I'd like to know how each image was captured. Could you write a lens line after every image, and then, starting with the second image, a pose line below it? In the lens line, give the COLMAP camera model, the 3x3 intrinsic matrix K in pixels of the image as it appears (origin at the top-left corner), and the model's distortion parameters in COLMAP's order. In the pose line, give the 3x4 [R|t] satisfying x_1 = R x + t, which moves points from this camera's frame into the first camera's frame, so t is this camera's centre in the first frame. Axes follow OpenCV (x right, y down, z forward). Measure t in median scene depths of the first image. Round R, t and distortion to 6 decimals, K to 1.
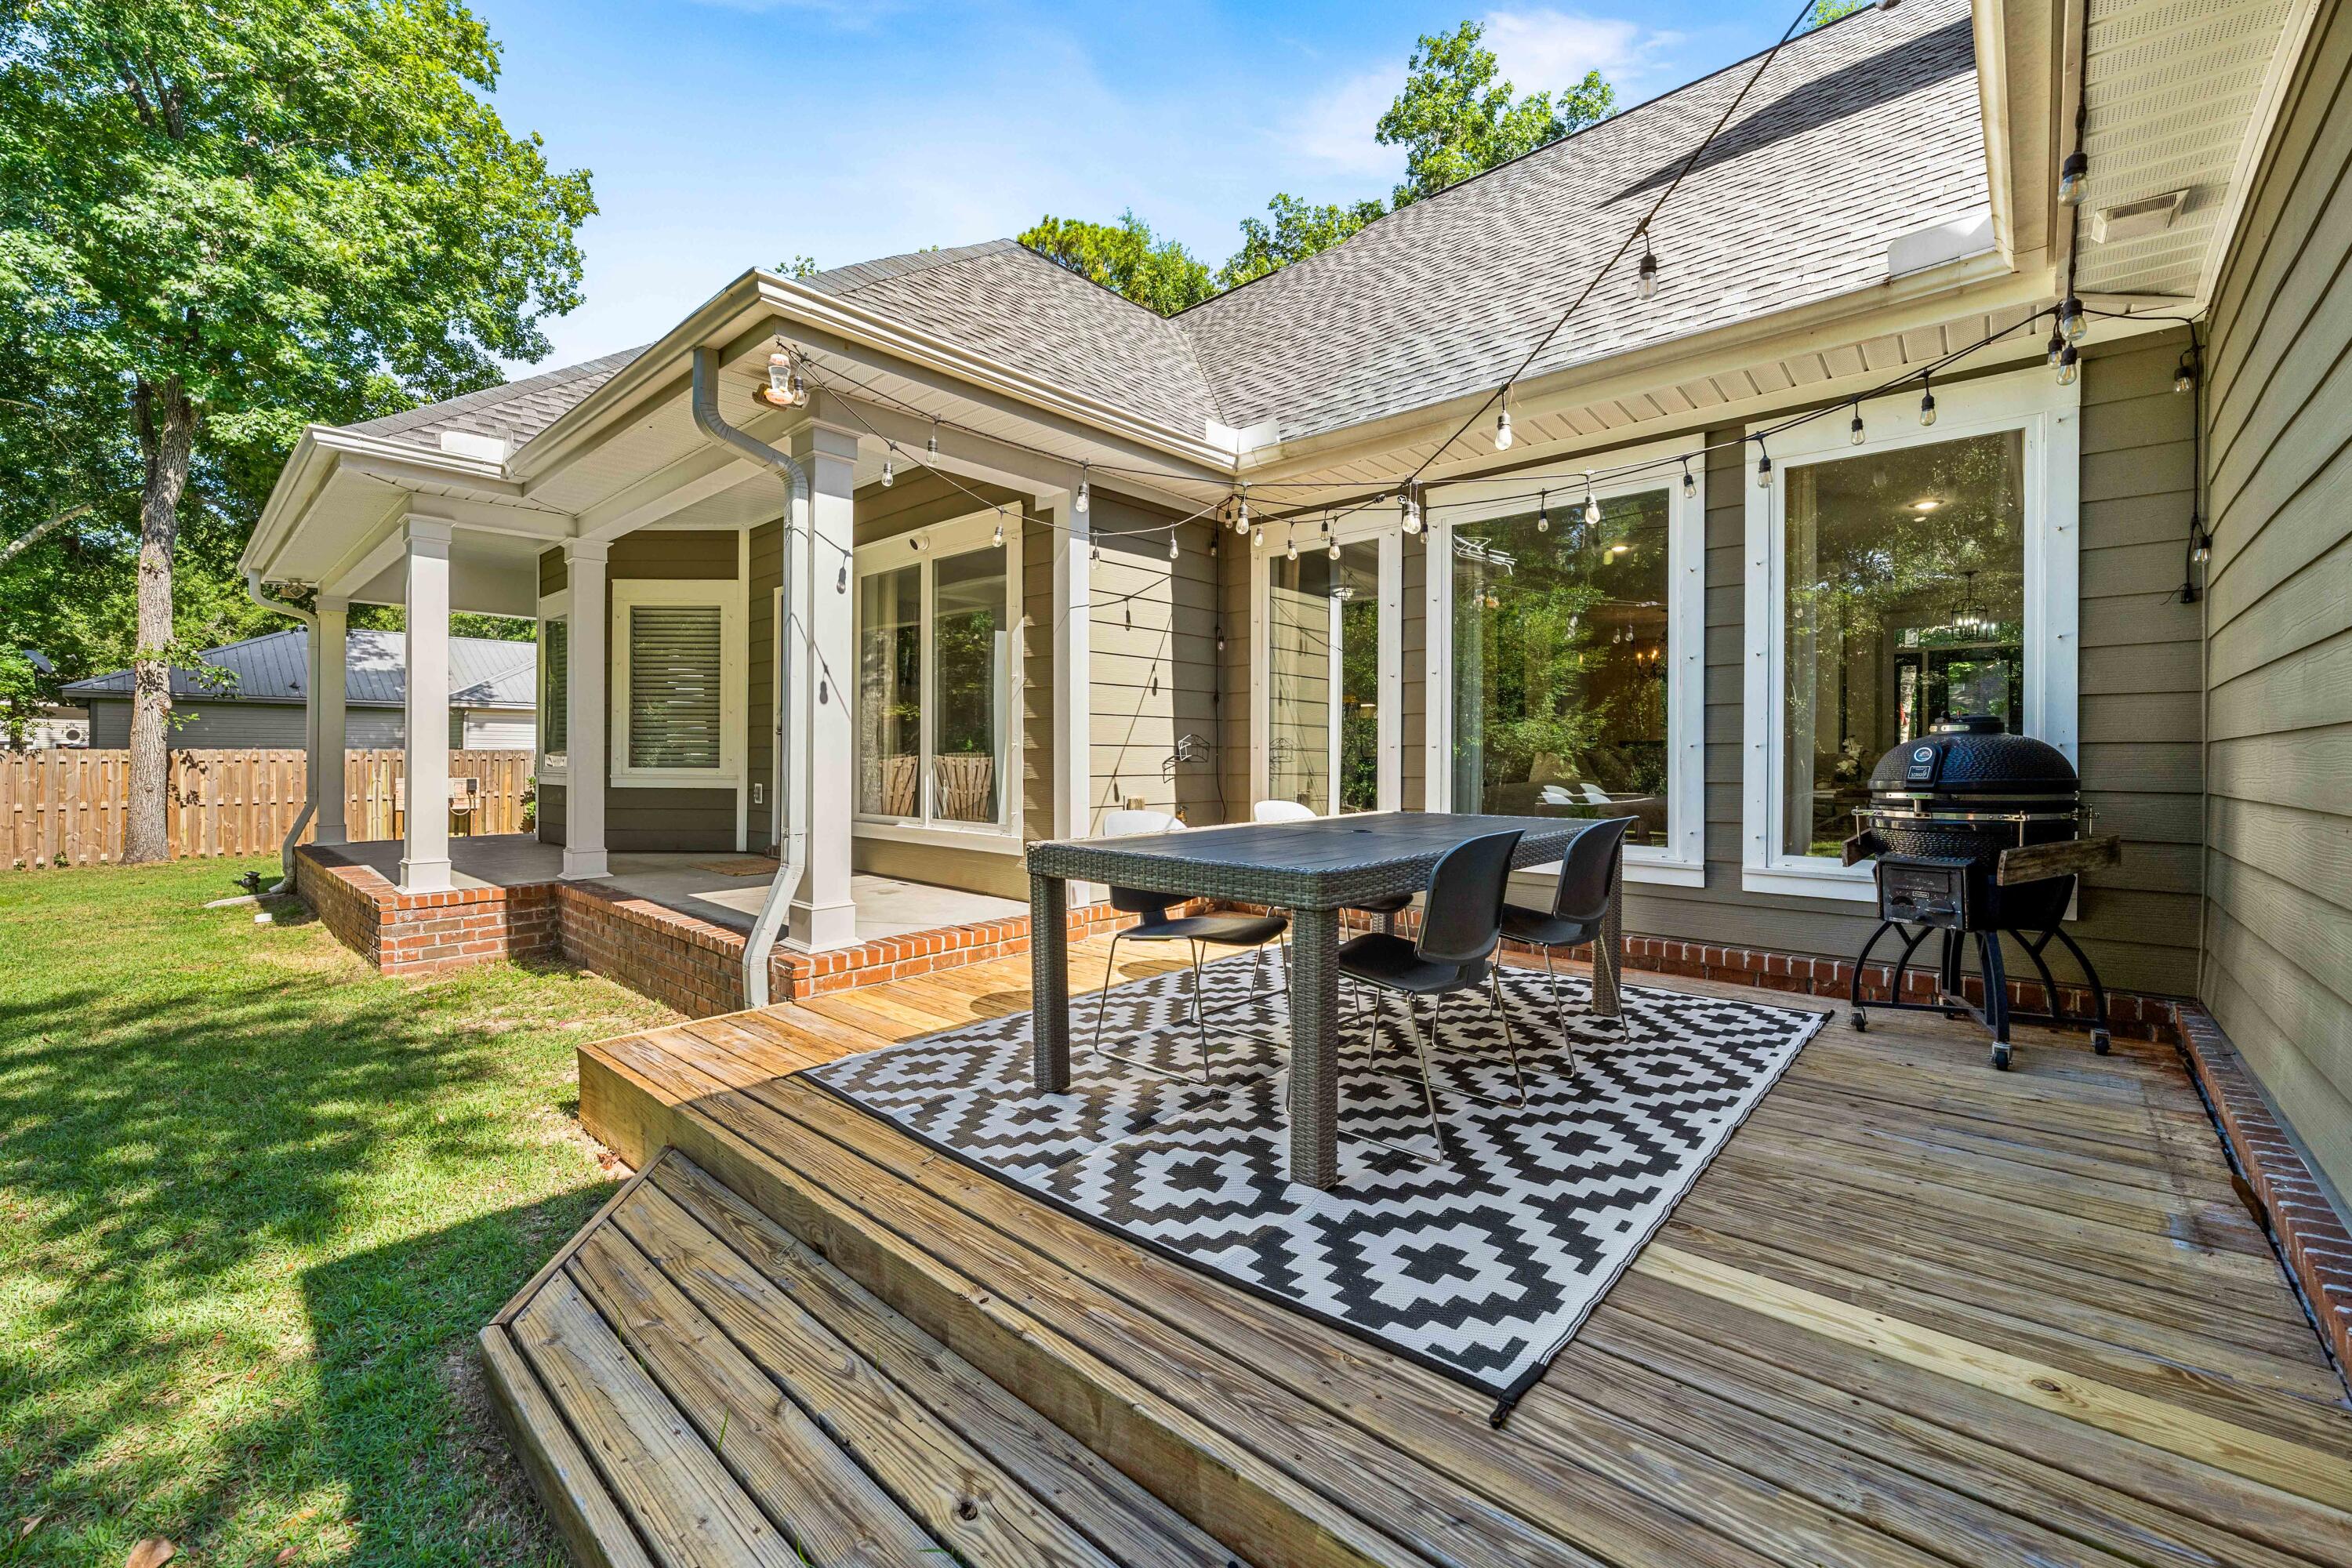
lens RADIAL K [[943.2, 0, 1174.4], [0, 943.2, 763.4], [0, 0, 1]] dist [-0.001348, -0.000070]
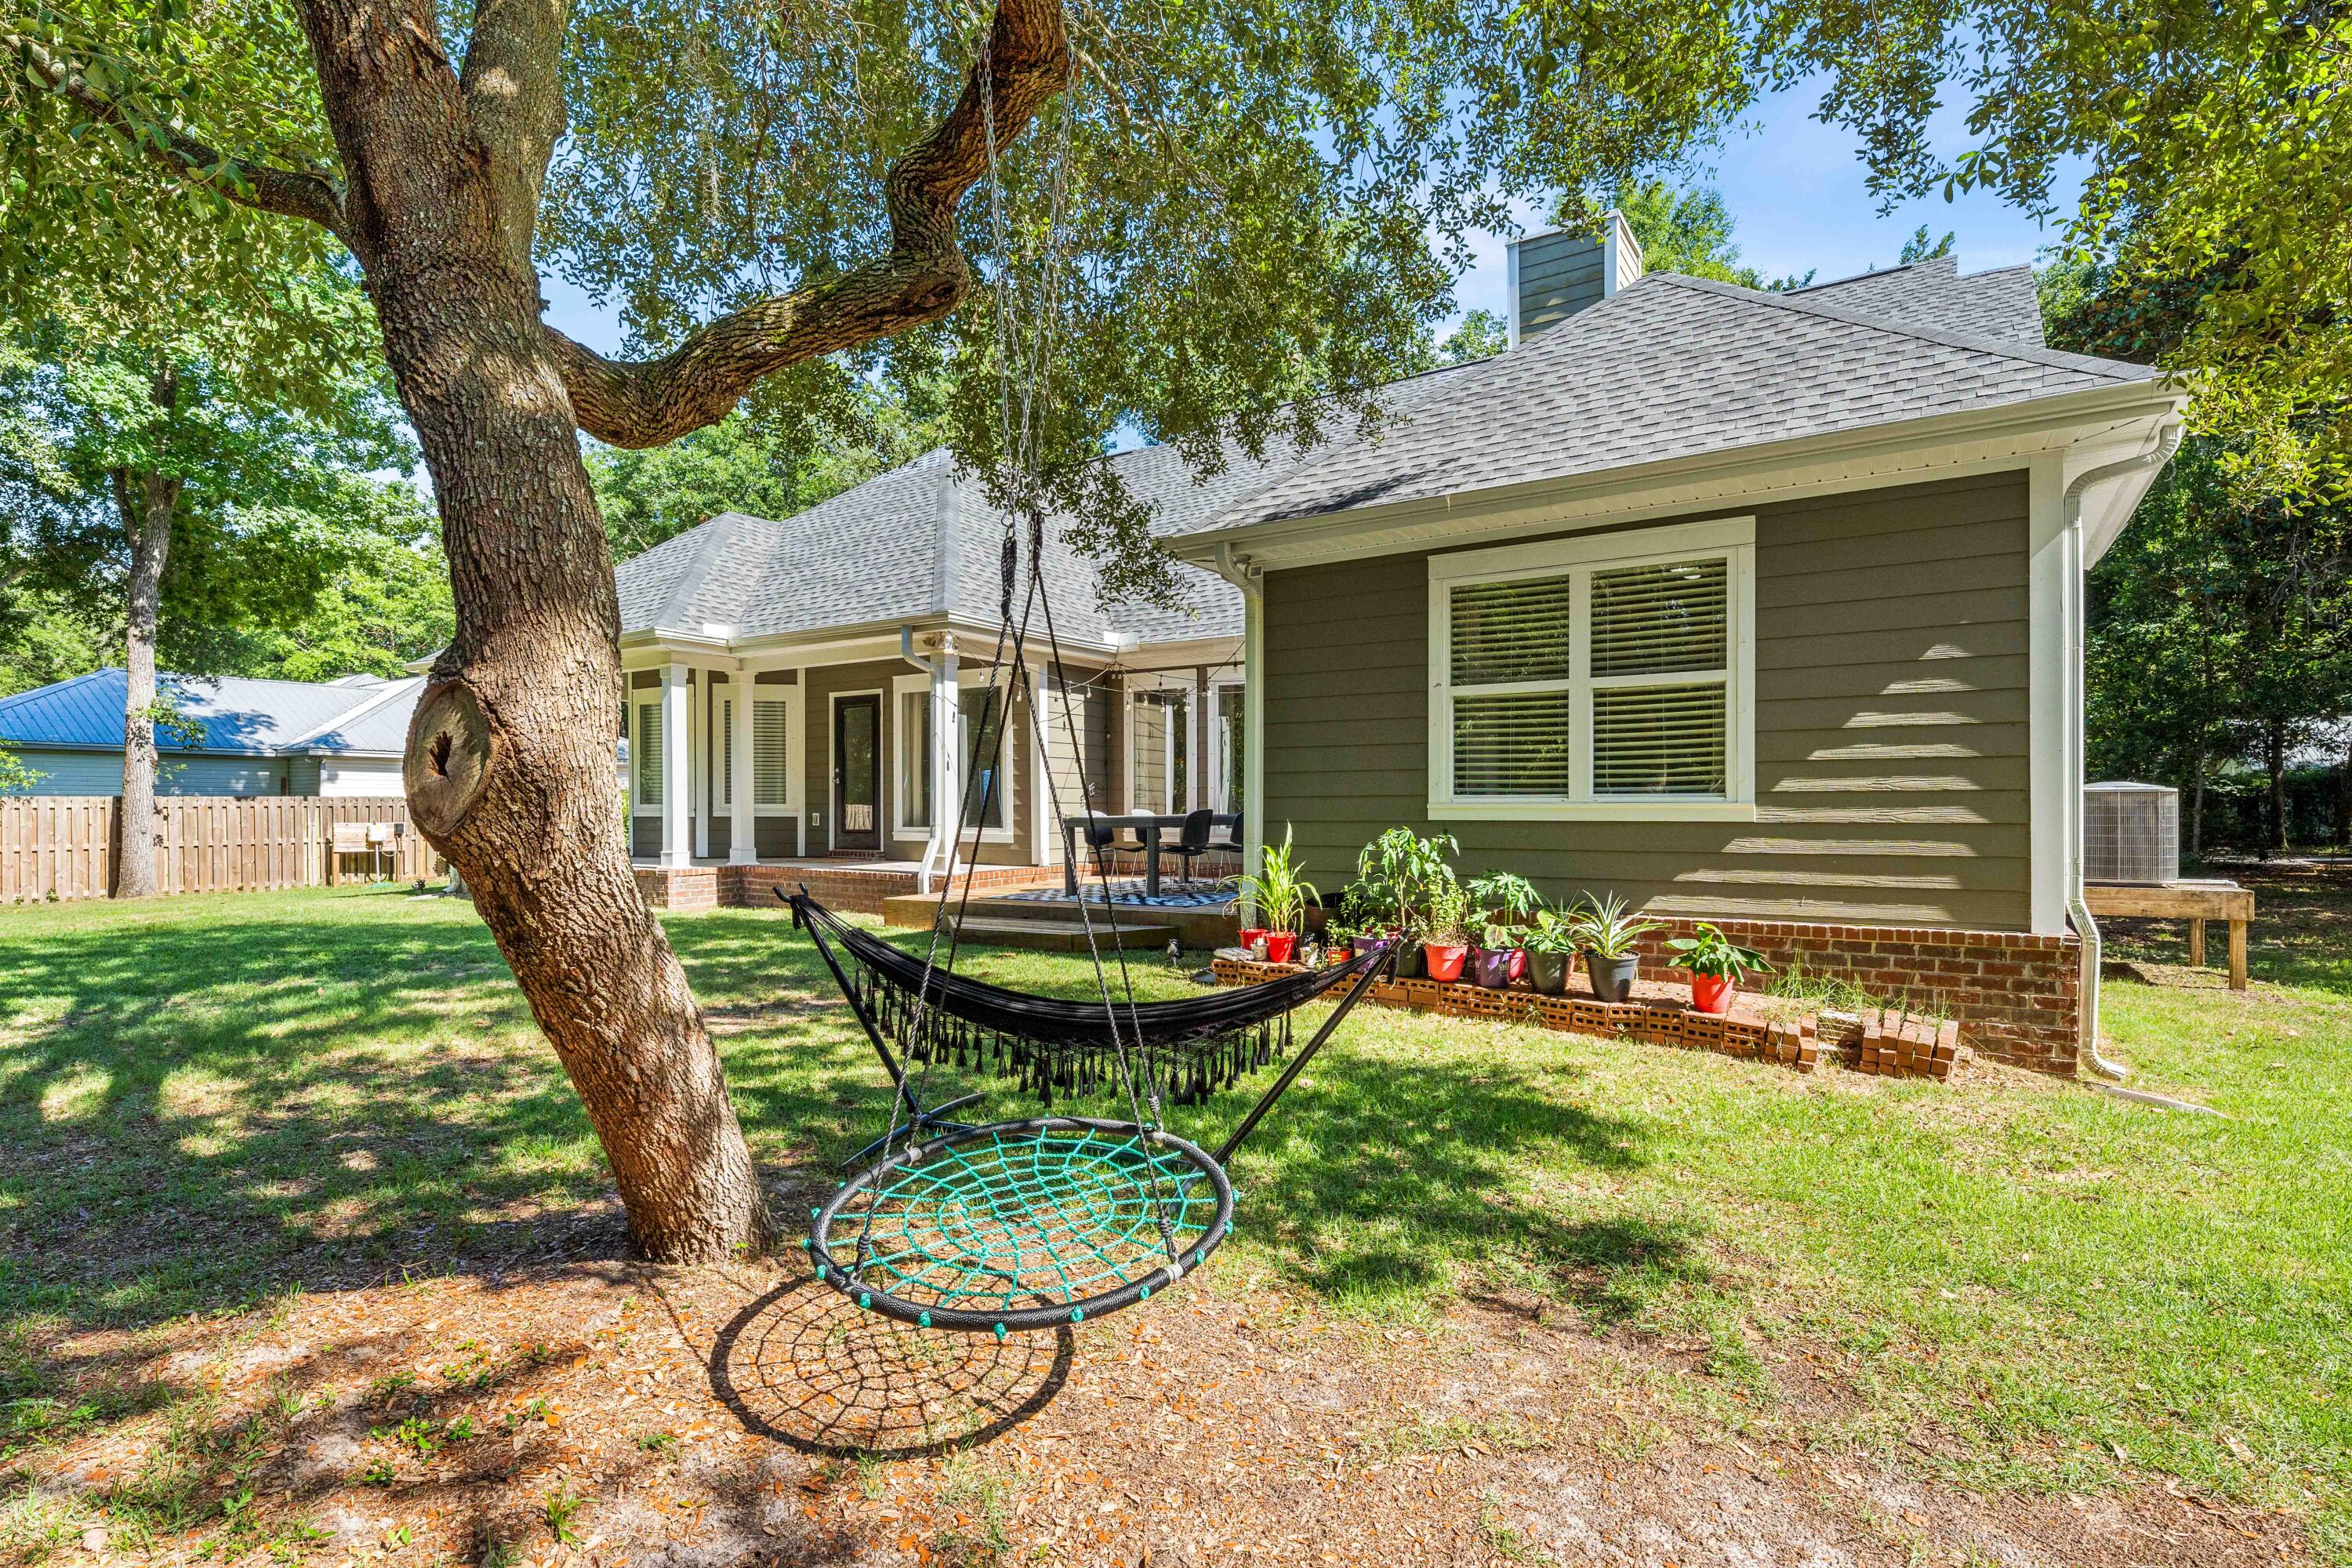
lens RADIAL K [[1074.2, 0, 1173.6], [0, 1074.2, 798.6], [0, 0, 1]] dist [0.001390, 0.000092]
pose [[0.988188, -0.005179, 0.153159, -0.186596], [0.007220, 0.999892, -0.012773, 0.040406], [-0.153077, 0.013728, 0.988119, -1.421345]]
